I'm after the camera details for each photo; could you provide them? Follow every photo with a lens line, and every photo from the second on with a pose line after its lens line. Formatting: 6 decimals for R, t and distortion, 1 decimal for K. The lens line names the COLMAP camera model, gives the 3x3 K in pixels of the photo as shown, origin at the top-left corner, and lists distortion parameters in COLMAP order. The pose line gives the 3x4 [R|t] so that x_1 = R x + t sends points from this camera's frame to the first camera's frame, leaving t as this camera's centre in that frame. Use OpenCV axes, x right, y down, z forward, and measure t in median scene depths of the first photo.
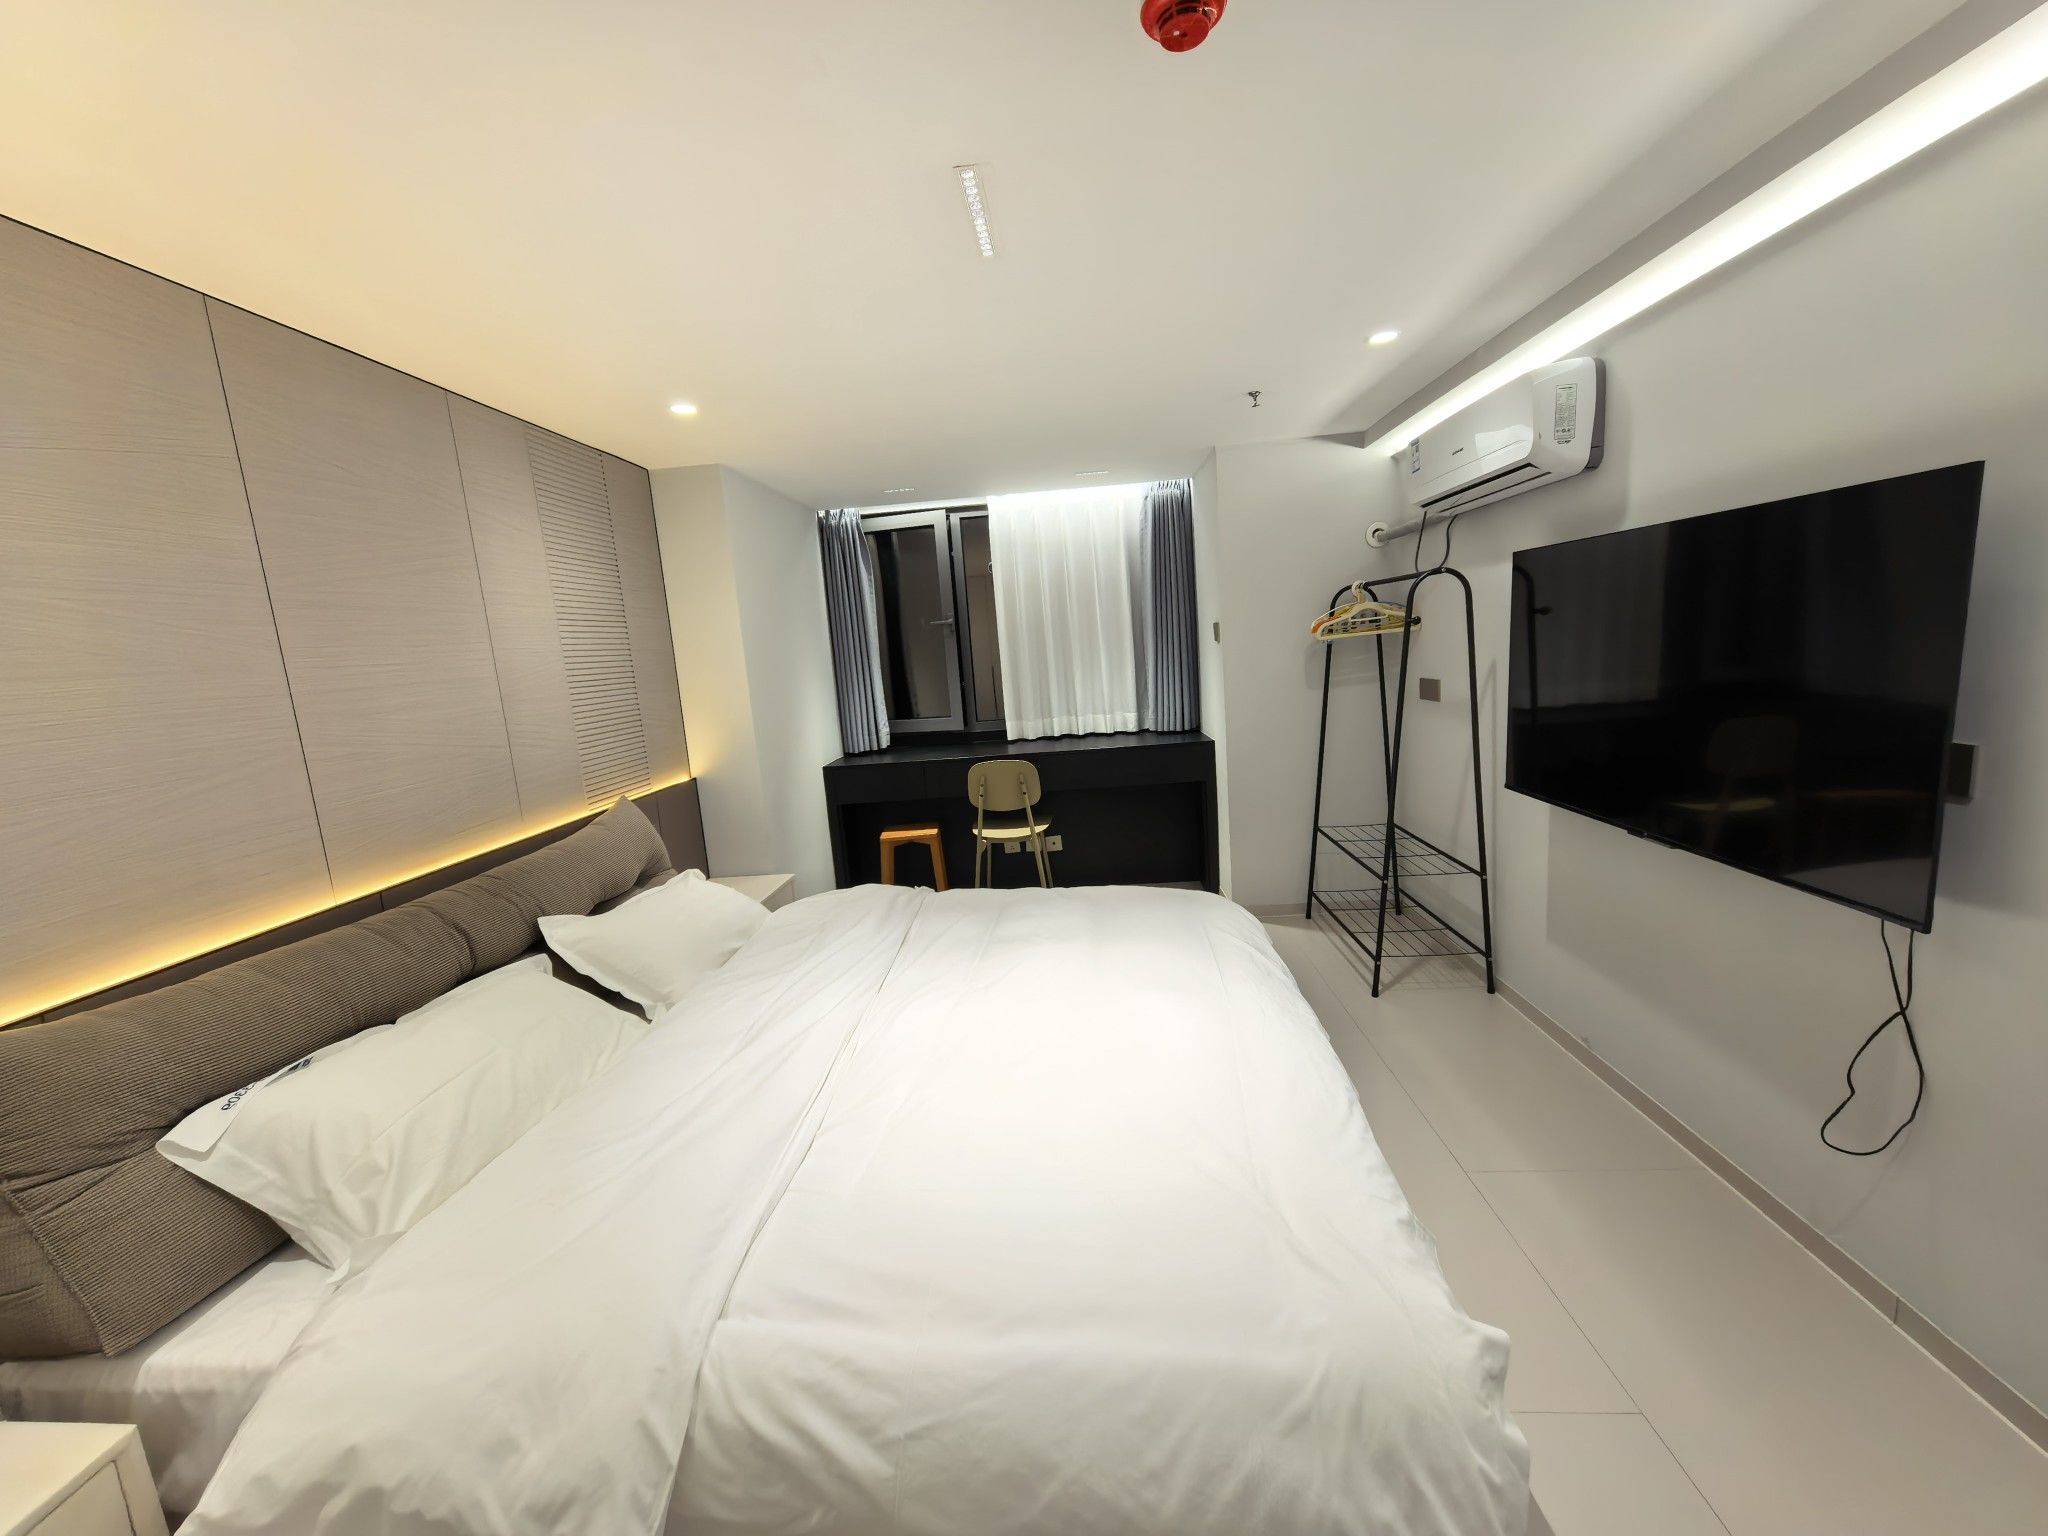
lens RADIAL K [[806.8, 0, 1024.0], [0, 806.8, 768.0], [0, 0, 1]] dist [0.015007, -0.000311]
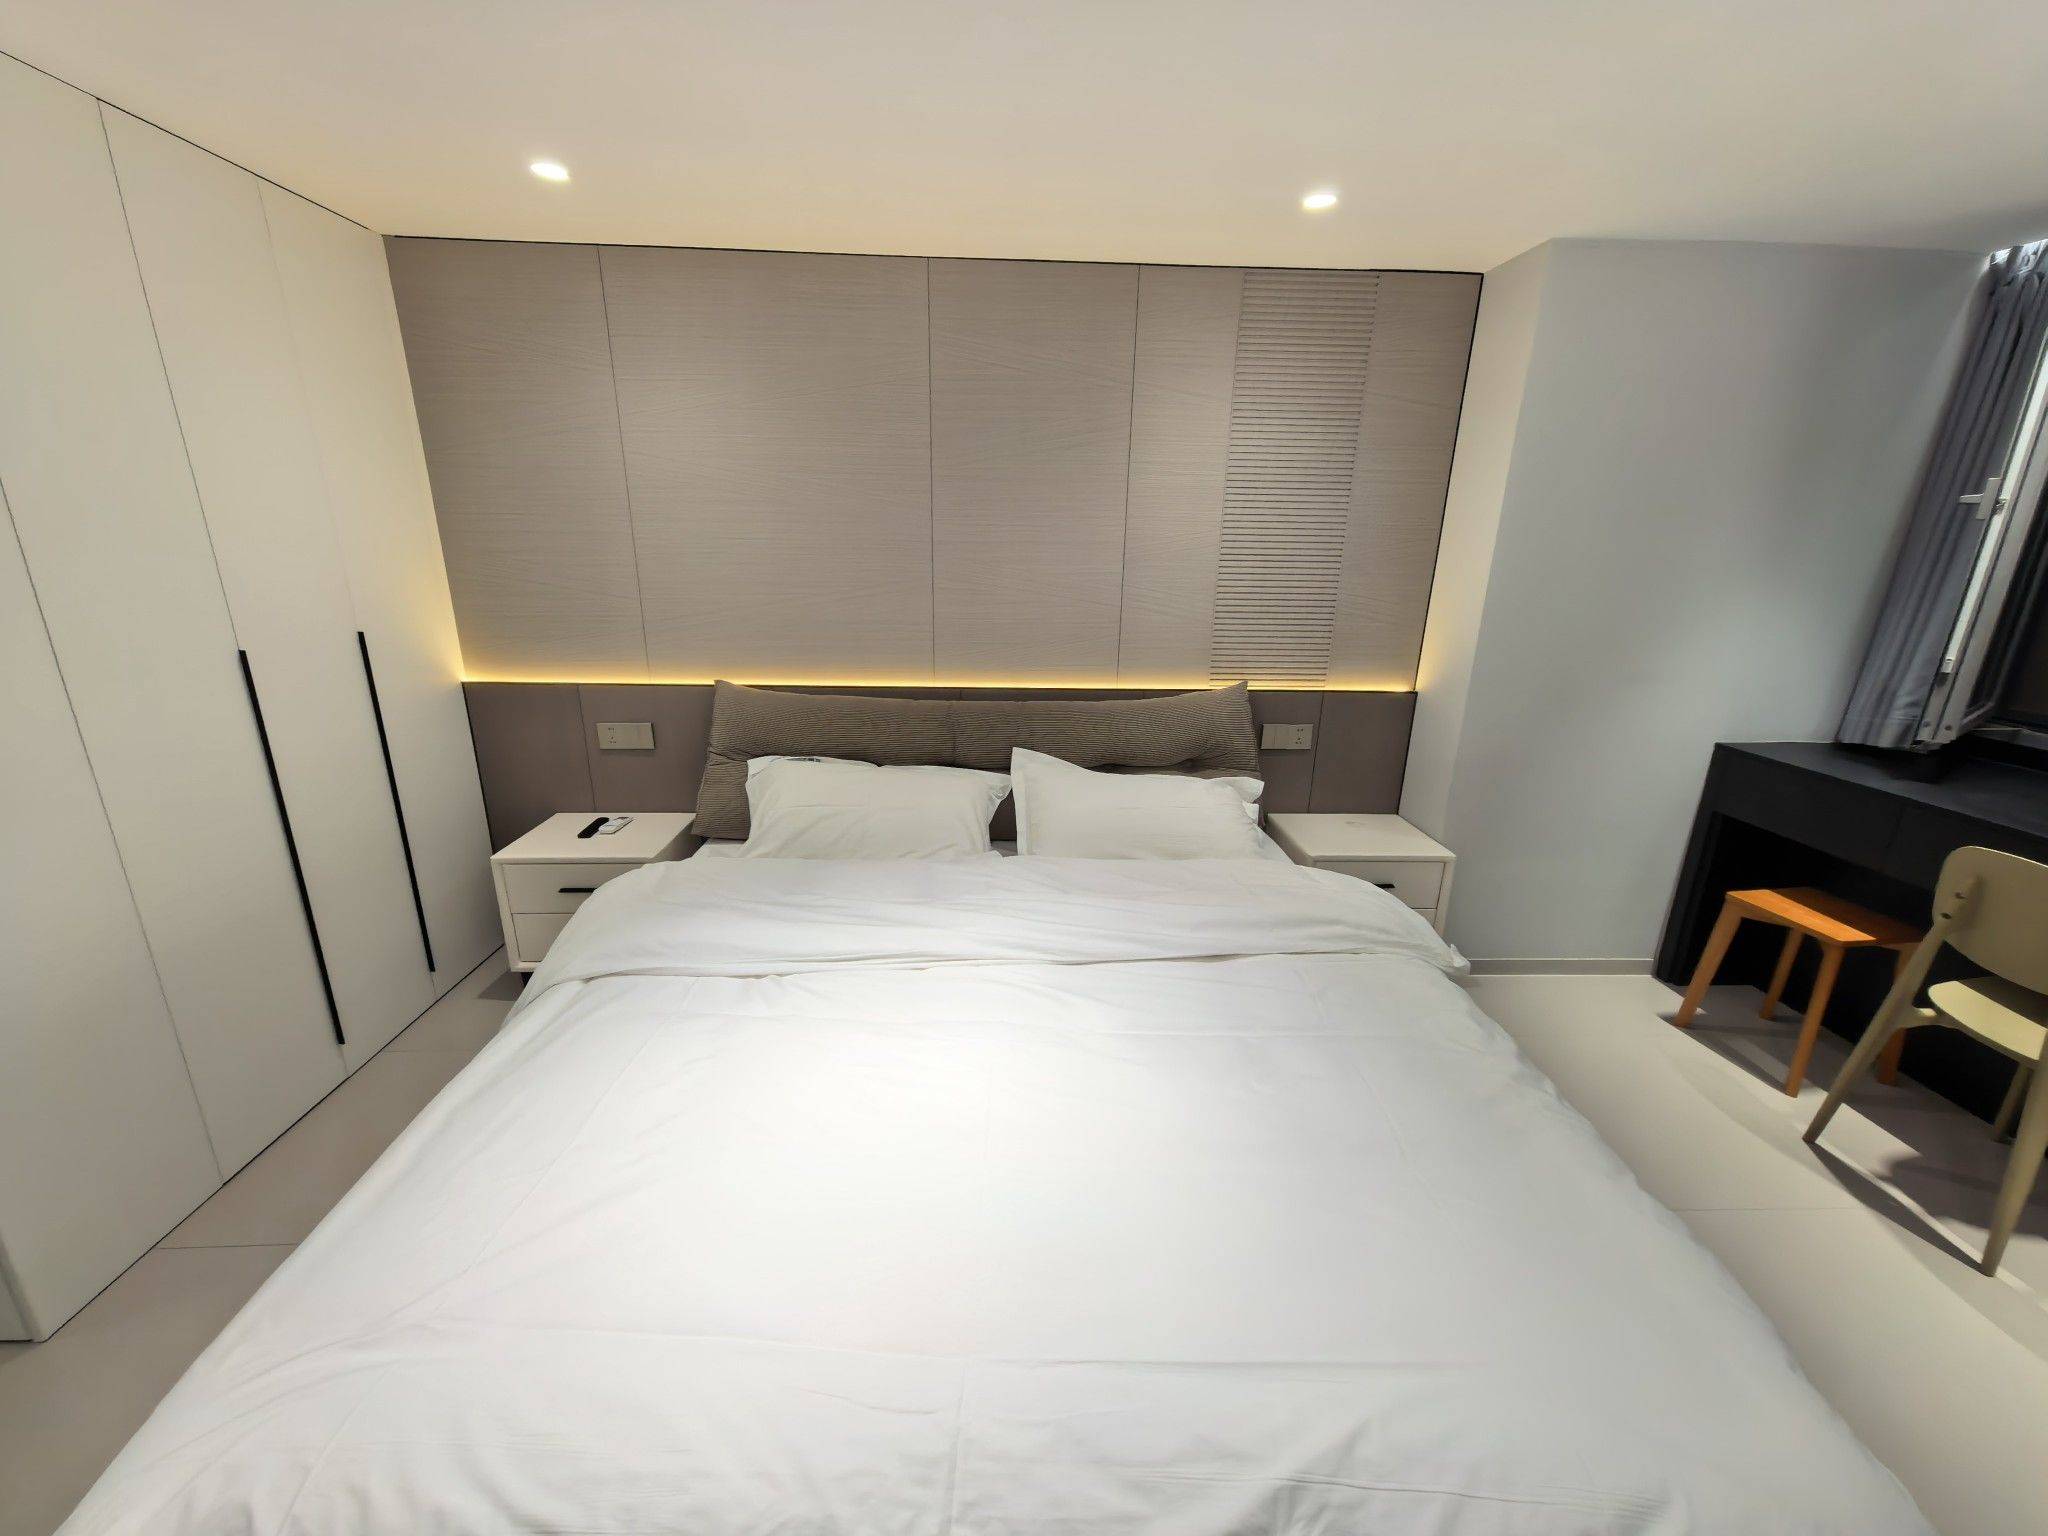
lens RADIAL K [[806.8, 0, 1024.0], [0, 806.8, 768.0], [0, 0, 1]] dist [0.015007, -0.000311]
pose [[0.112068, 0.351453, -0.929474, 0.466708], [-0.179347, 0.927159, 0.328953, -0.161456], [0.977382, 0.129833, 0.166936, 0.706867]]
